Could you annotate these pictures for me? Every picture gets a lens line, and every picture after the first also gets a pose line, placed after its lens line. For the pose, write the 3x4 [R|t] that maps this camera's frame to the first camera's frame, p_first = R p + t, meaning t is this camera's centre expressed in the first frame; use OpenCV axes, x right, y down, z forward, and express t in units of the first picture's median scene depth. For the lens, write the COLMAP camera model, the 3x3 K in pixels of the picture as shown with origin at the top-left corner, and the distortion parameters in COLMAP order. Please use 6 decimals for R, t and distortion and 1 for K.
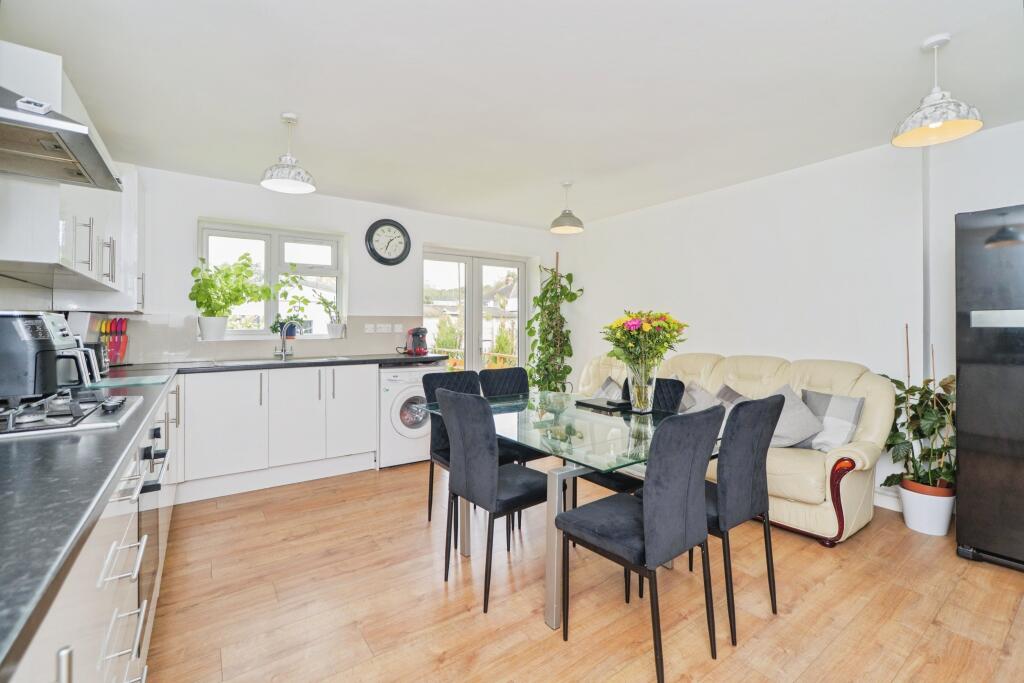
lens RADIAL K [[450.7, 0, 509.5], [0, 450.7, 311.1], [0, 0, 1]] dist [-0.000066, 0.000200]
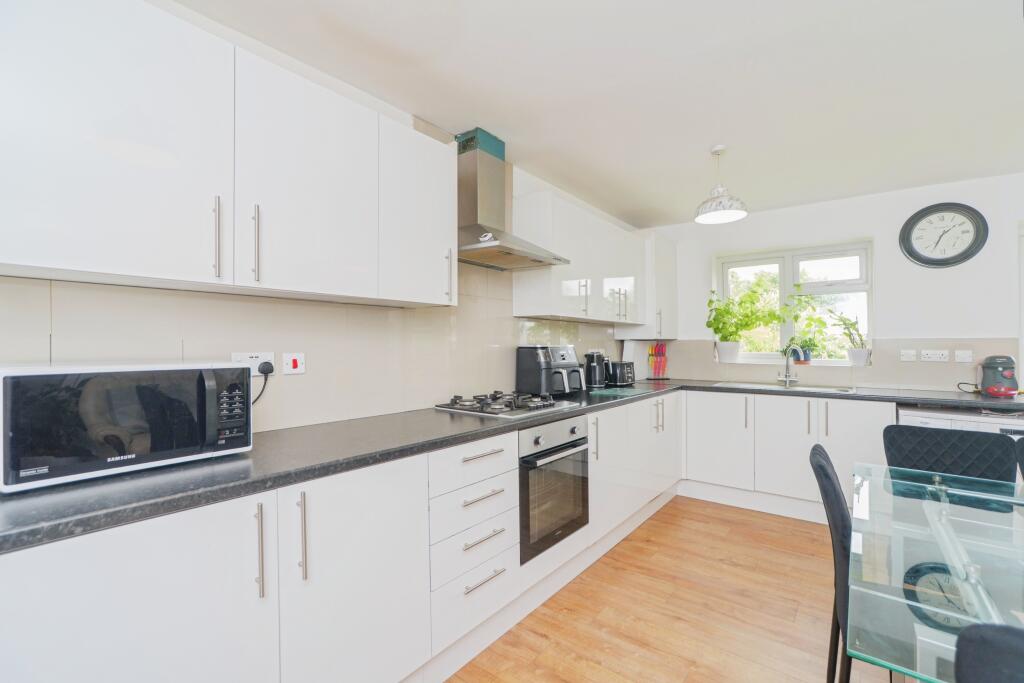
lens RADIAL K [[448.2, 0, 533.8], [0, 448.2, 339.2], [0, 0, 1]] dist [-0.003472, -0.000091]
pose [[0.328005, -0.003620, -0.944669, 0.222573], [0.028857, 0.999564, 0.006189, -0.013301], [0.944235, -0.029291, 0.327967, 0.178725]]
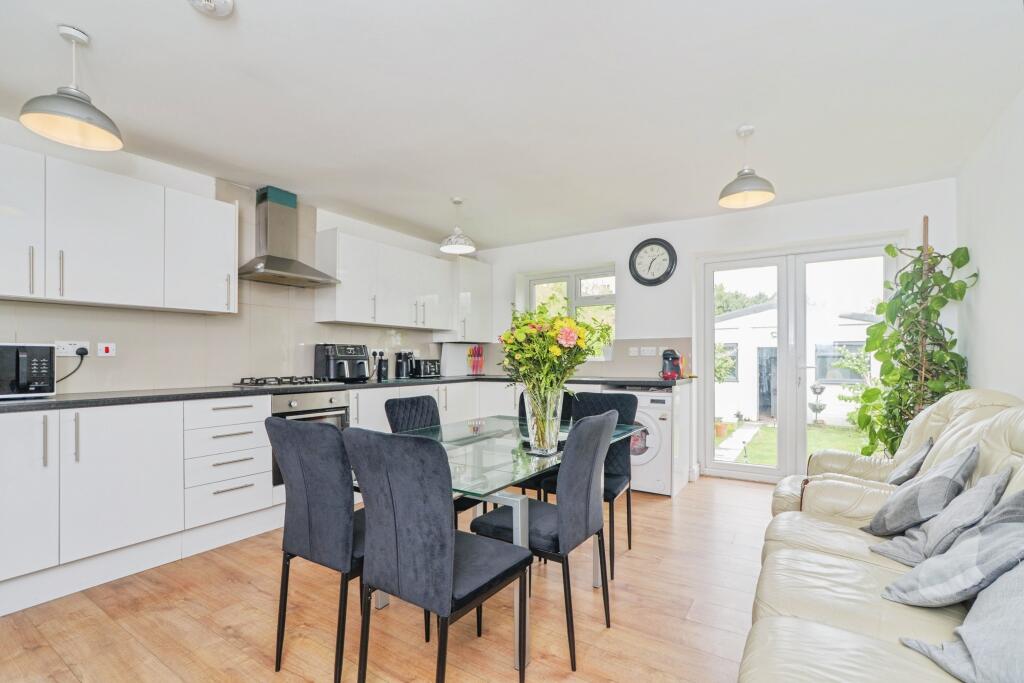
lens RADIAL K [[458.0, 0, 512.0], [0, 458.0, 341.5], [0, 0, 1]] dist [0.001266, 0.000857]
pose [[0.385266, -0.028405, -0.922368, 0.606764], [0.033330, 0.999302, -0.016853, 0.027488], [0.922203, -0.024249, 0.385944, 0.403221]]
